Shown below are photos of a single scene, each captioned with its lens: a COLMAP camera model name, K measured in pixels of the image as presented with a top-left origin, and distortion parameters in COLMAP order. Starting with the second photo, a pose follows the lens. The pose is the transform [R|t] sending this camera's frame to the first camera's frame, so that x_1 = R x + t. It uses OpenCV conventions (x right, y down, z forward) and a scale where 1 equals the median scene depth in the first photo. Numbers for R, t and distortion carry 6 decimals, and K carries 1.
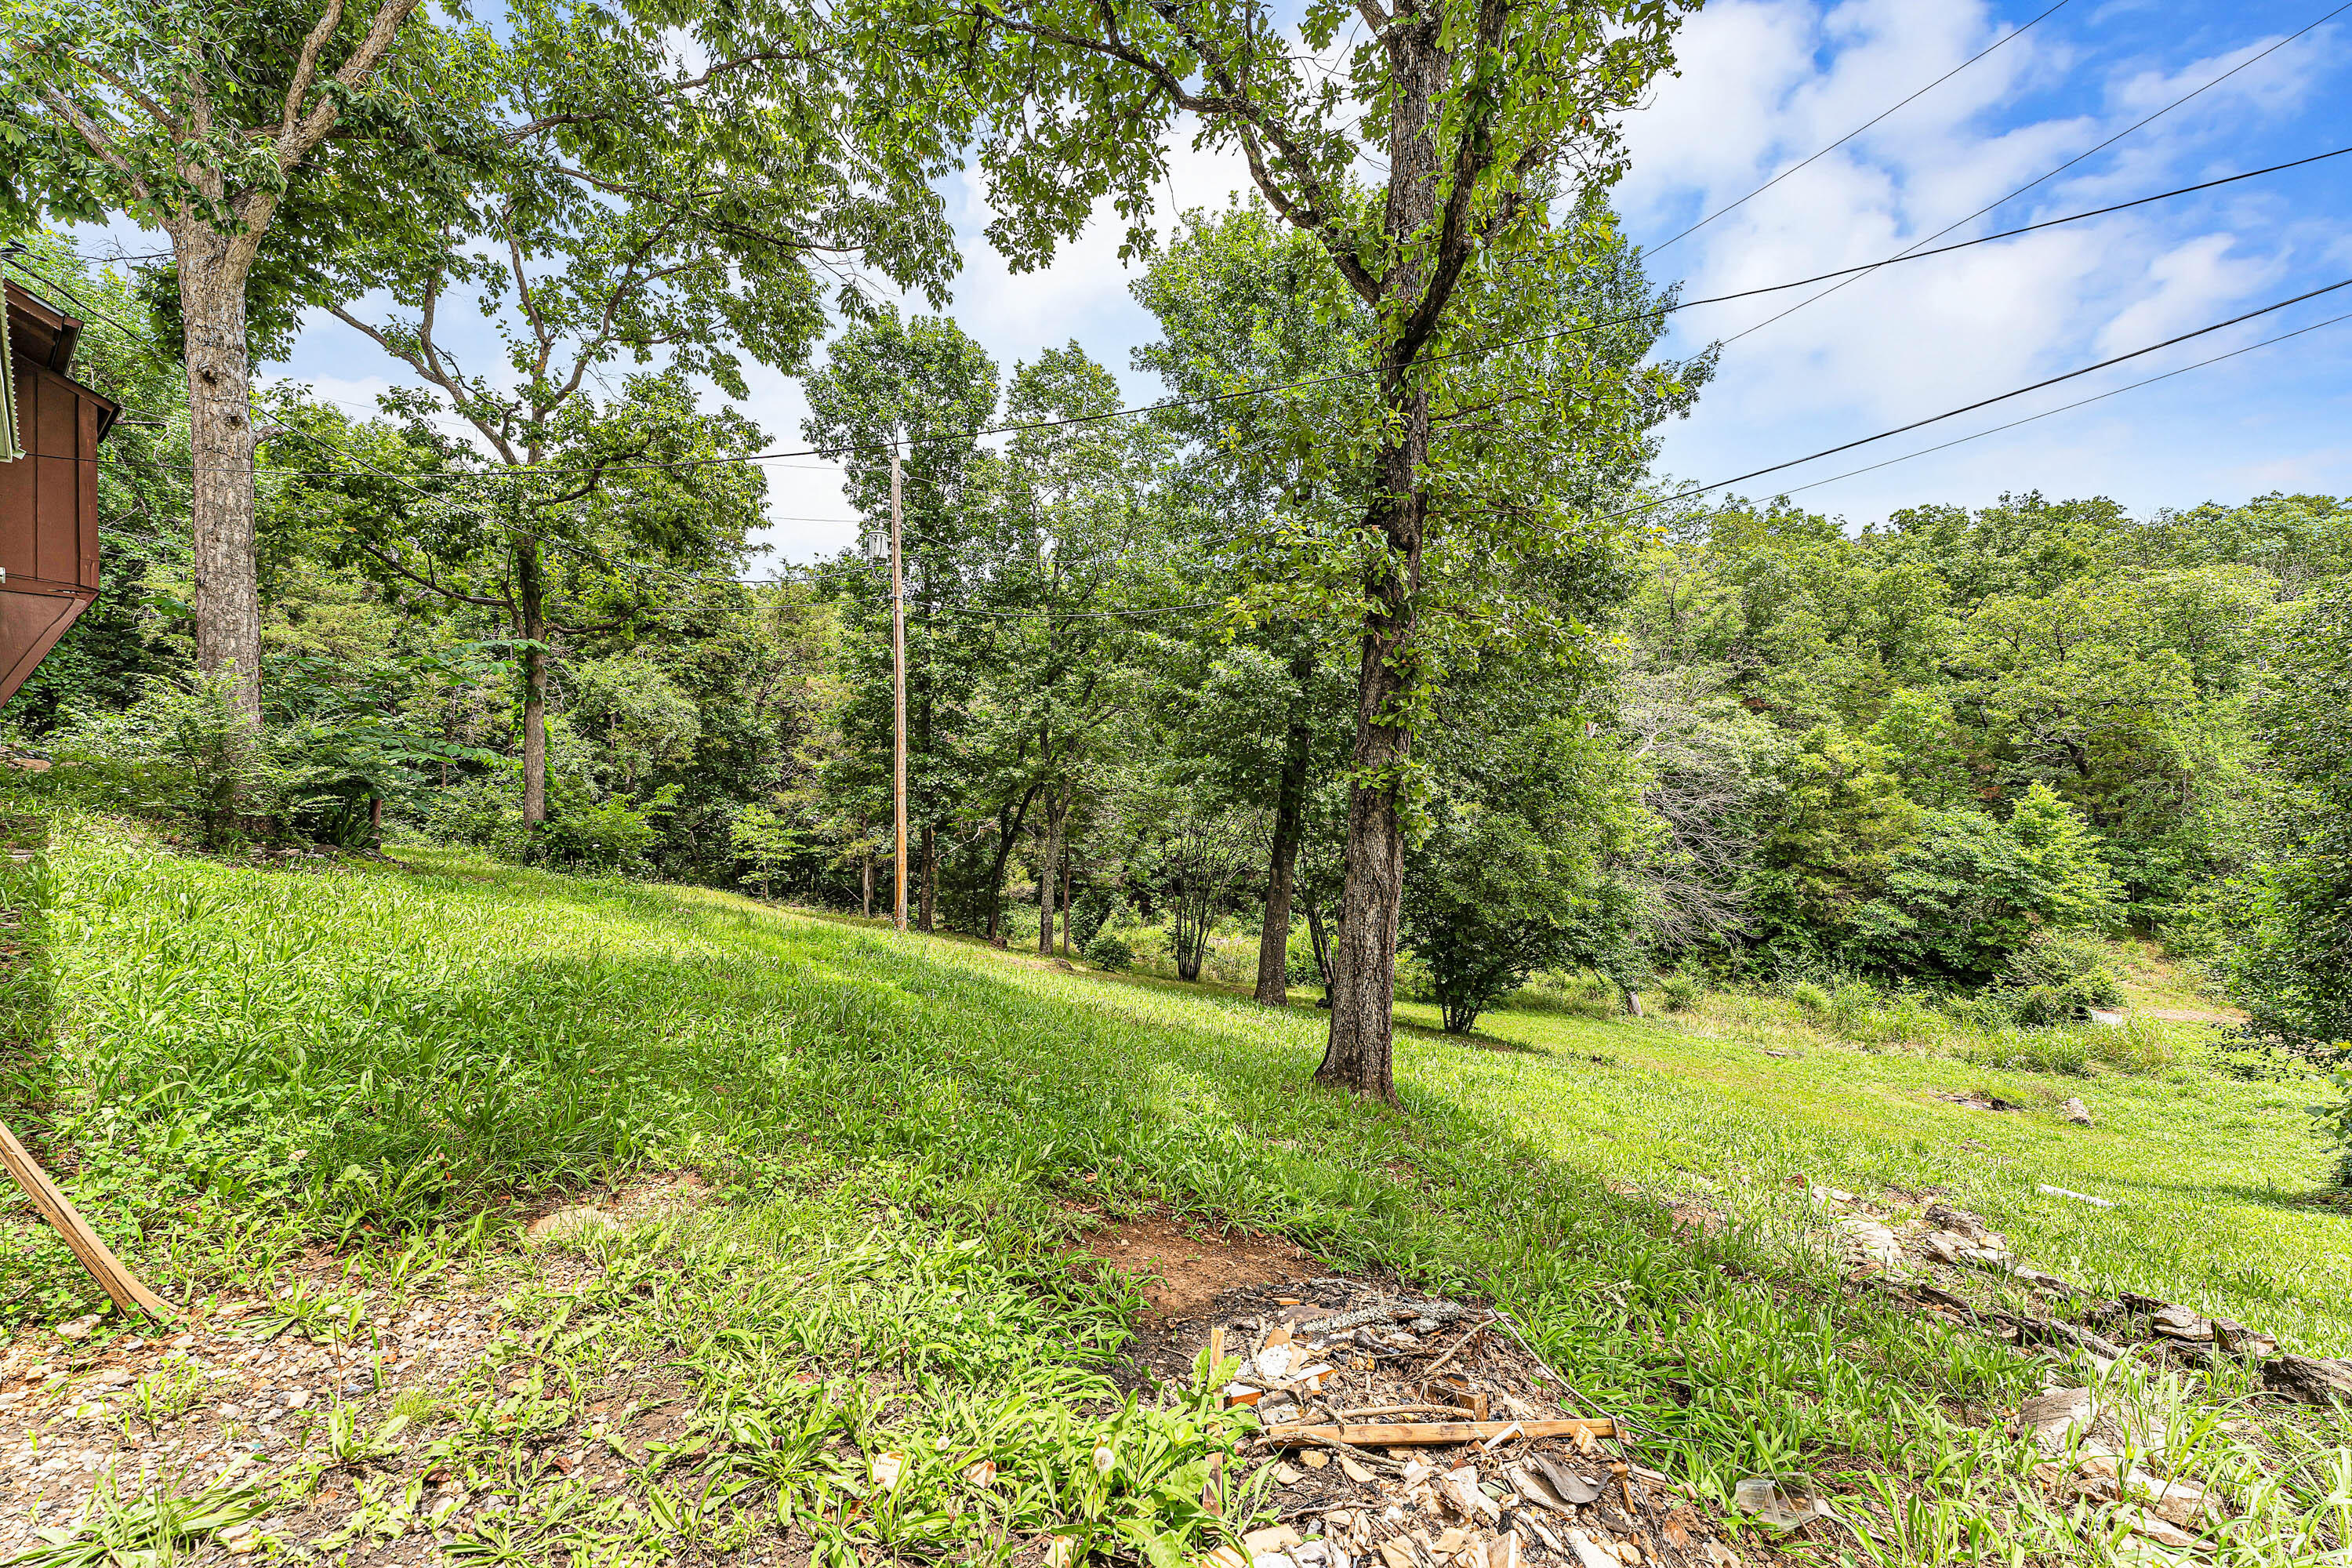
lens RADIAL K [[942.5, 0, 1168.6], [0, 942.5, 787.8], [0, 0, 1]] dist [0.003341, -0.000201]
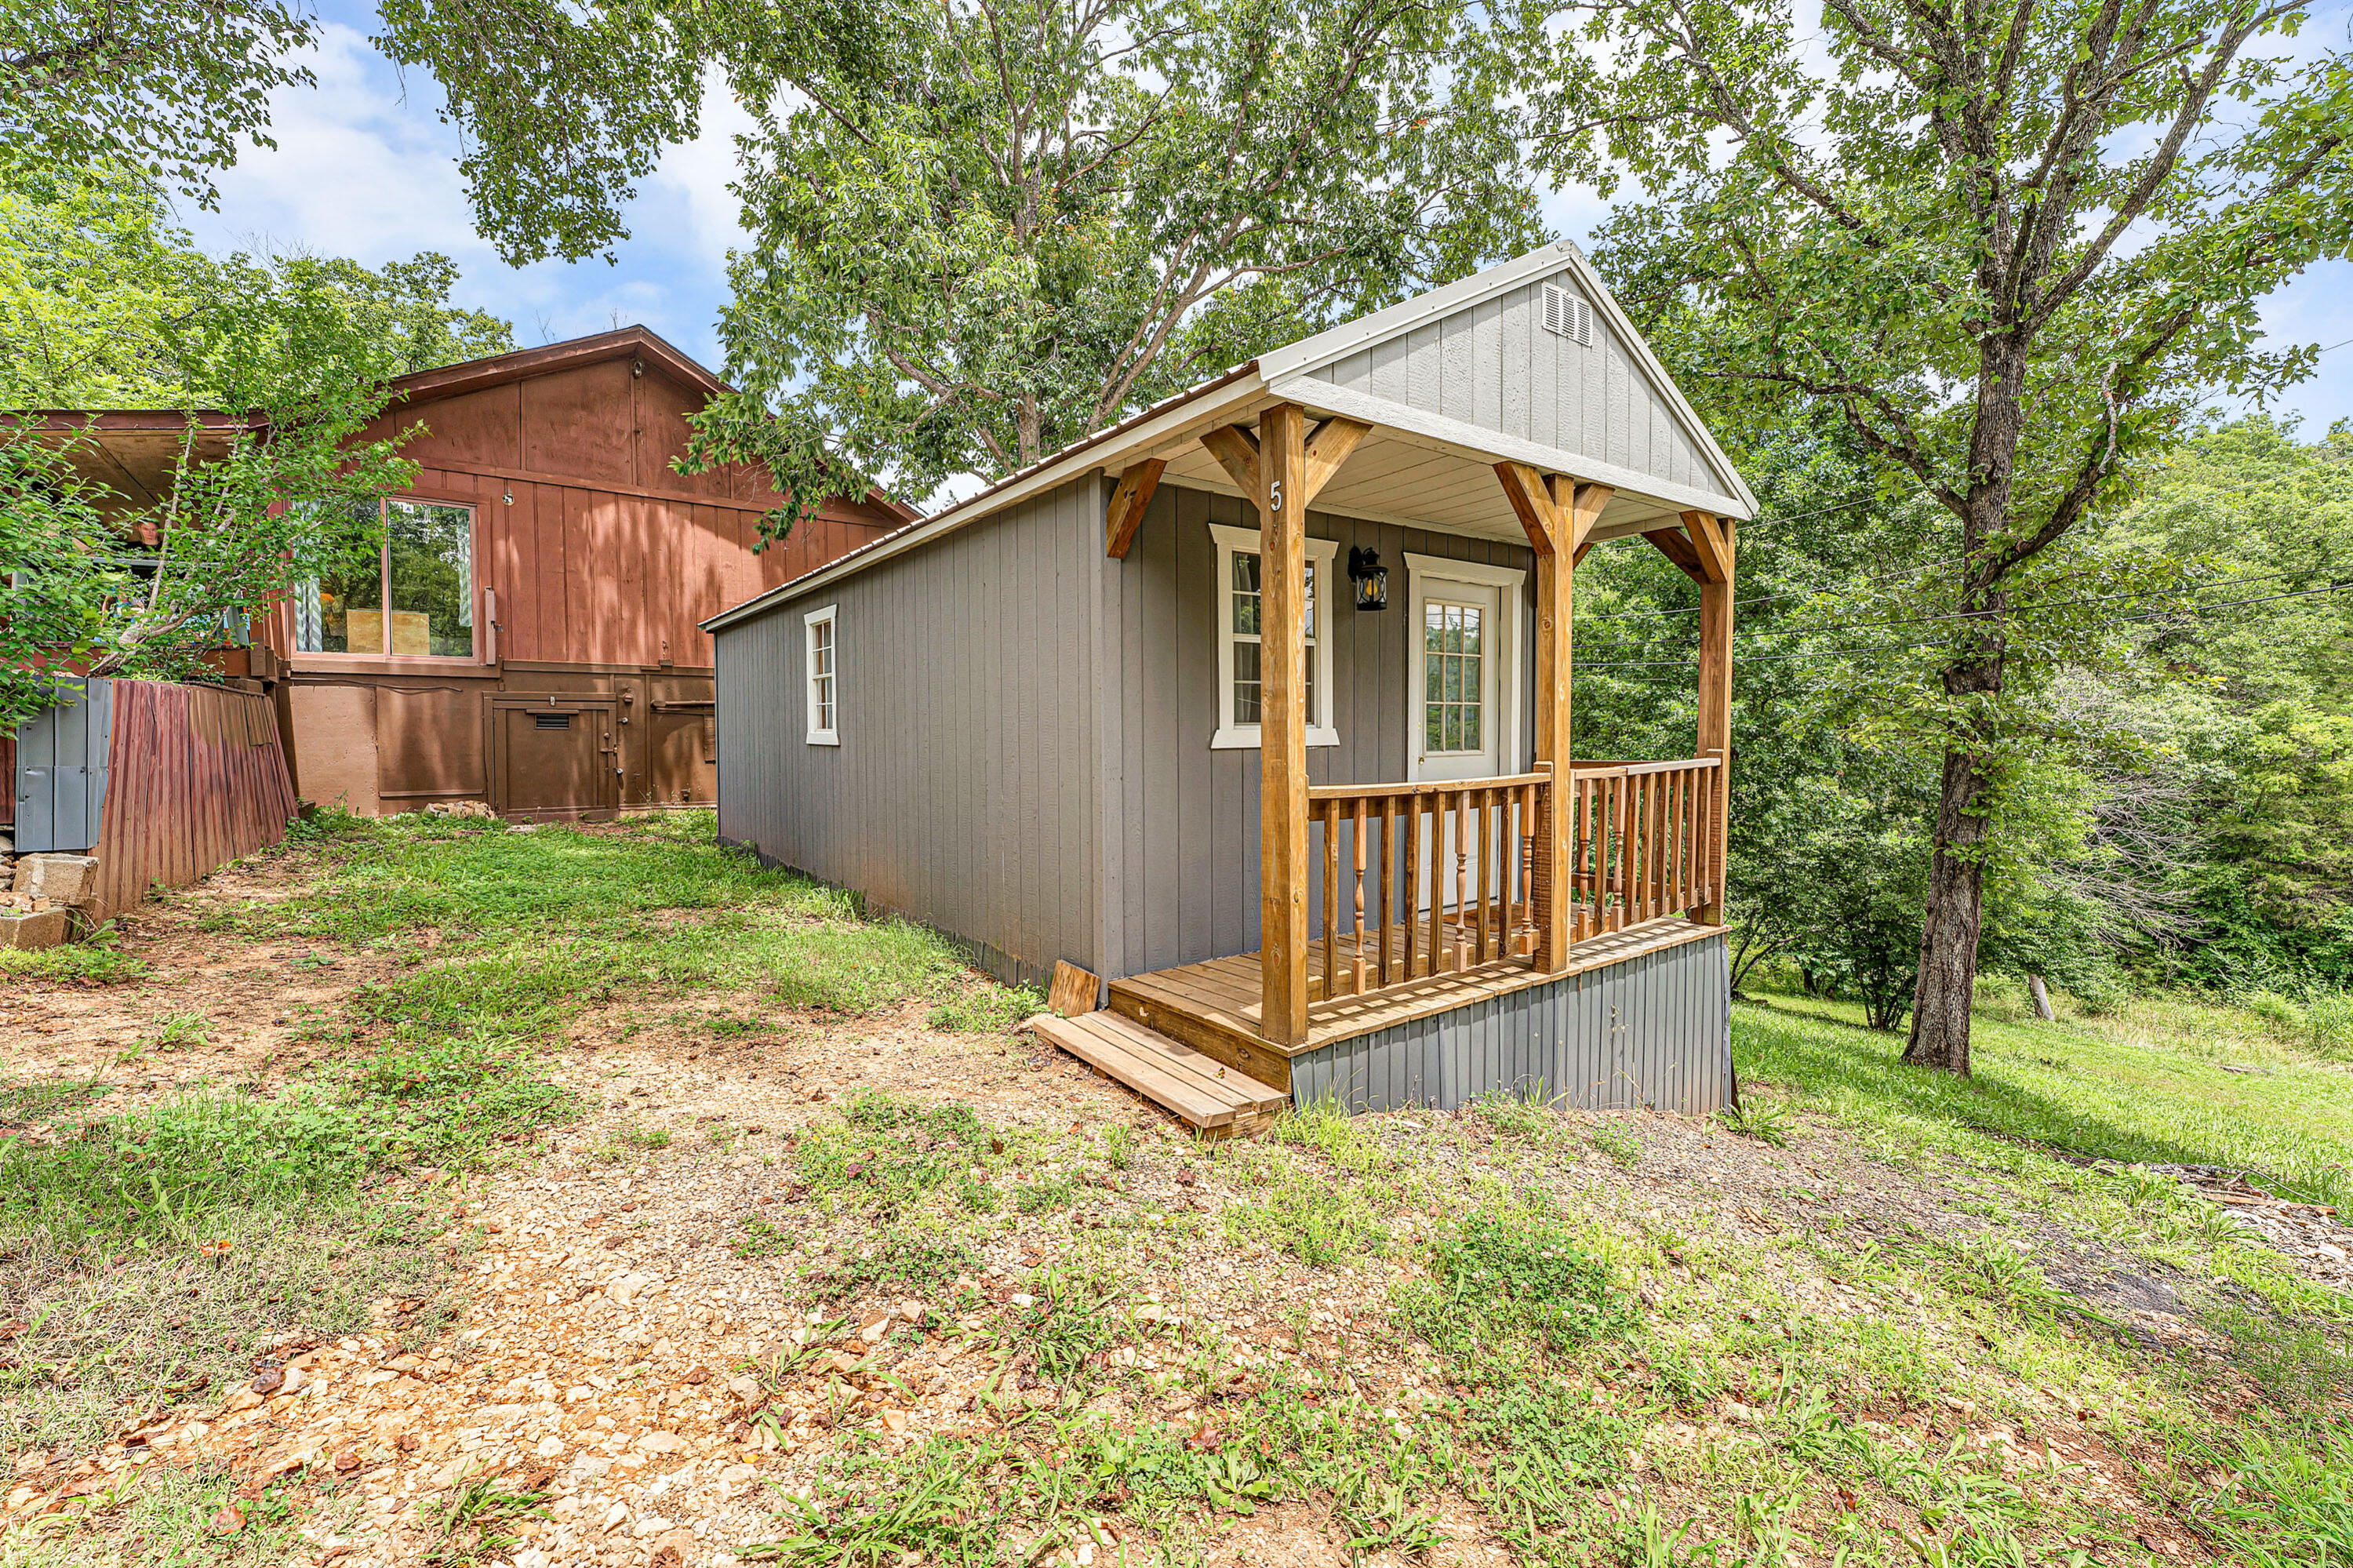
lens RADIAL K [[942.9, 0, 1185.3], [0, 942.9, 768.1], [0, 0, 1]] dist [0.003341, -0.000201]
pose [[0.970252, -0.010203, -0.241882, -0.103326], [0.013096, 0.999861, 0.010352, -0.030093], [0.241742, -0.013212, 0.970251, -0.119269]]
